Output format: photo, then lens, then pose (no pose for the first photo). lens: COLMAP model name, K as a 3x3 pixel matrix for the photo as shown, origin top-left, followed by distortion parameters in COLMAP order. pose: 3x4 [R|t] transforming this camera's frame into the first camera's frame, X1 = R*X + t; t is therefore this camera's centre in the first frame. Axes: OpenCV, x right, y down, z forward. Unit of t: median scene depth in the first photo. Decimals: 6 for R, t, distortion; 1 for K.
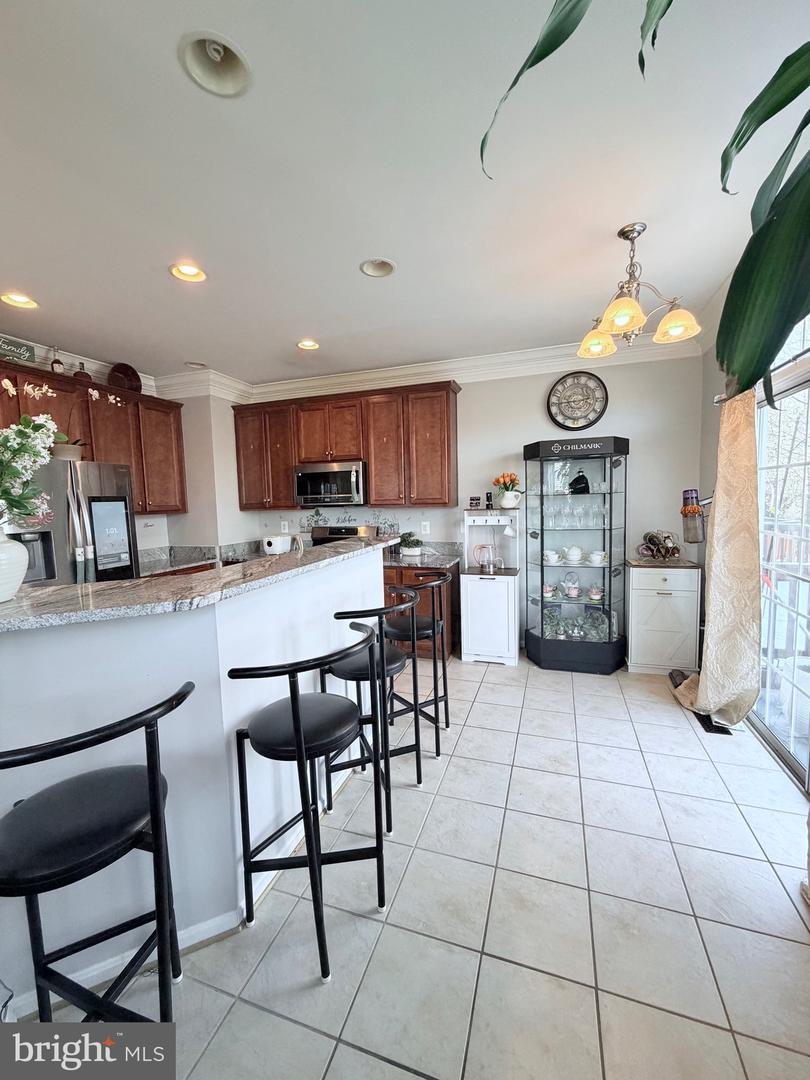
lens RADIAL K [[429.7, 0, 408.0], [0, 429.7, 539.2], [0, 0, 1]] dist [0.000871, 0.000042]
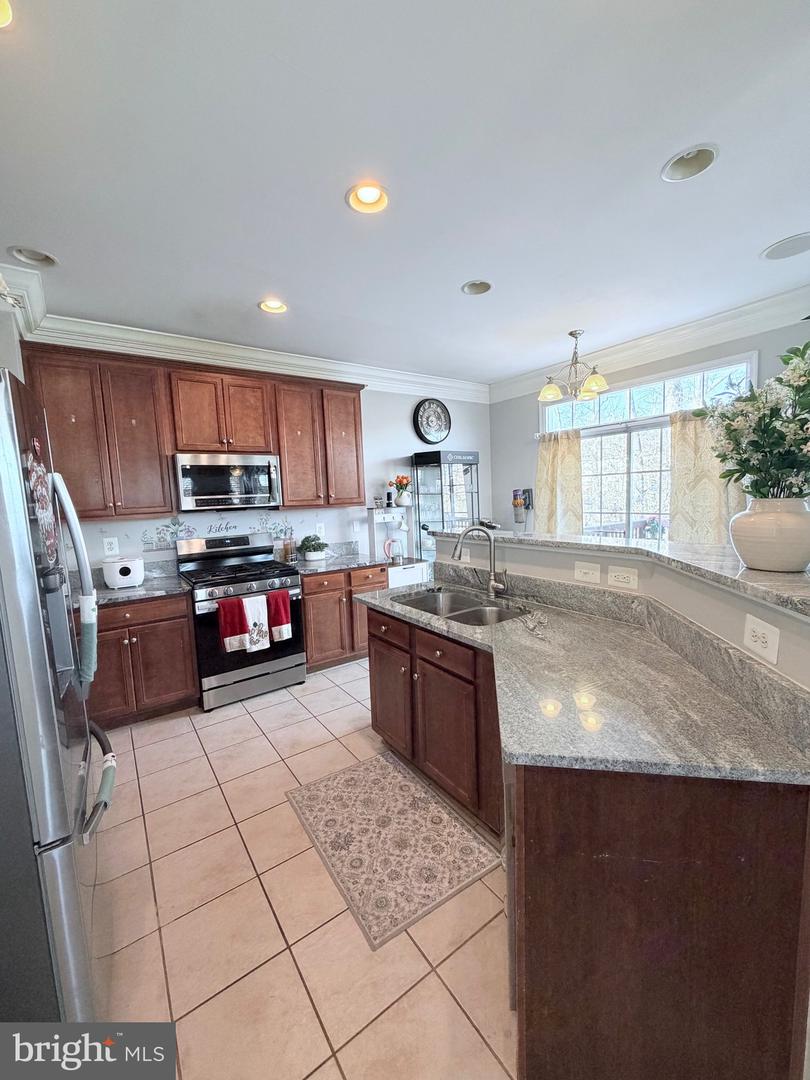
lens RADIAL K [[429.7, 0, 408.0], [0, 429.7, 539.2], [0, 0, 1]] dist [0.000871, 0.000042]
pose [[0.585382, -0.079853, 0.806816, -0.669051], [0.103701, 0.994339, 0.023173, -0.009059], [-0.804098, 0.070103, 0.590349, 0.307513]]
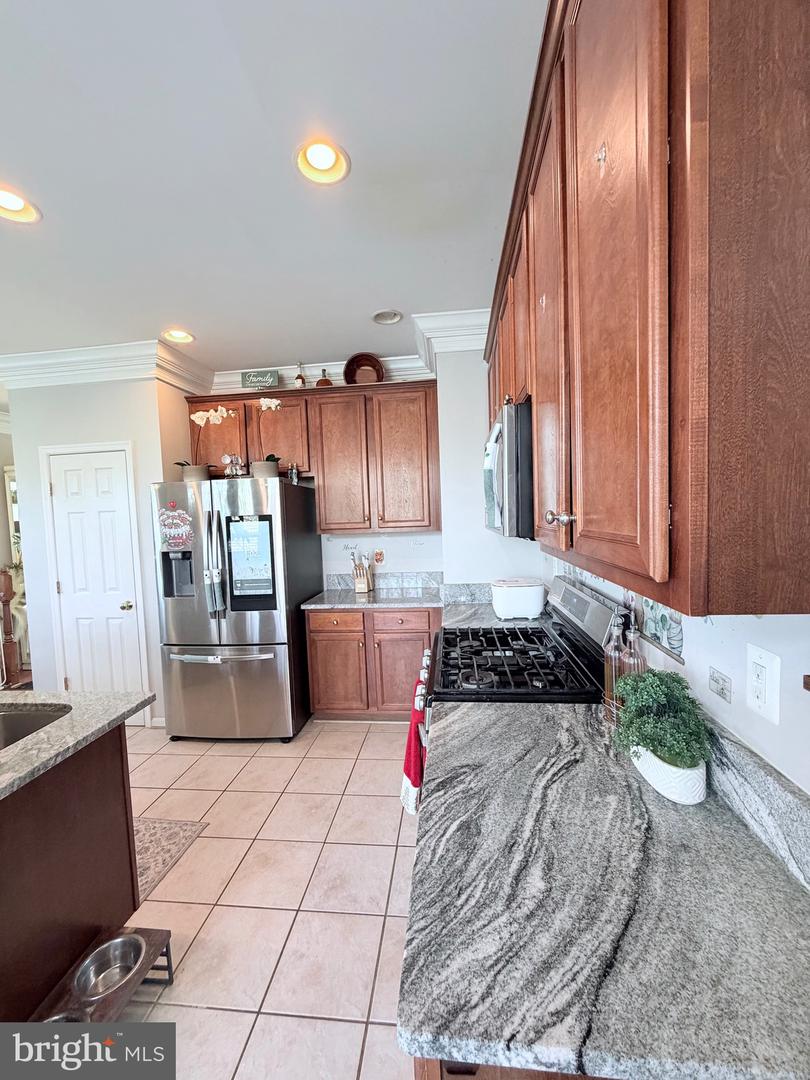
lens RADIAL K [[429.7, 0, 408.0], [0, 429.7, 539.2], [0, 0, 1]] dist [0.000871, 0.000042]
pose [[0.222848, 0.073743, -0.972060, 0.198360], [-0.060624, 0.996253, 0.061680, -0.098031], [0.972966, 0.045185, 0.226483, 0.874385]]
